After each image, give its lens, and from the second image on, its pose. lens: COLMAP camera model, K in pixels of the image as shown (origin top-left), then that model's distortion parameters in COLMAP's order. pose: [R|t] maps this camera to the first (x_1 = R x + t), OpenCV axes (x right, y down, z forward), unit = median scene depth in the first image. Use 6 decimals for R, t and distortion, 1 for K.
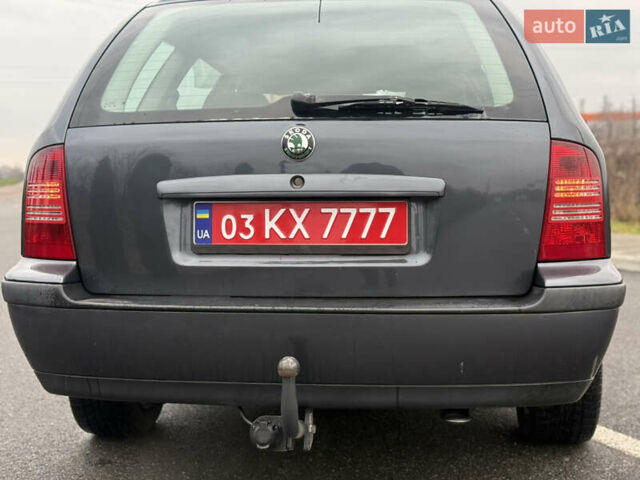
lens RADIAL K [[951.0, 0, 321.1], [0, 951.0, 242.0], [0, 0, 1]] dist [0.145250, 0.000000]
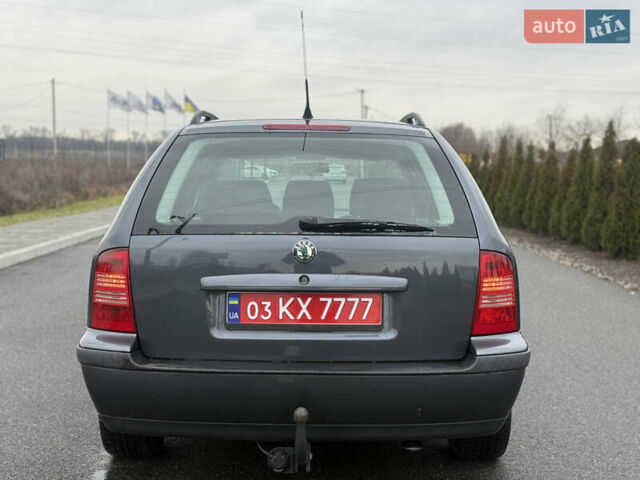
lens RADIAL K [[951.0, 0, 319.3], [0, 951.0, 237.8], [0, 0, 1]] dist [0.145250, 0.000000]
pose [[0.994783, 0.008136, 0.101688, -0.143083], [-0.007551, 0.999953, -0.006136, -0.114565], [-0.101733, 0.005336, 0.994797, -0.390077]]
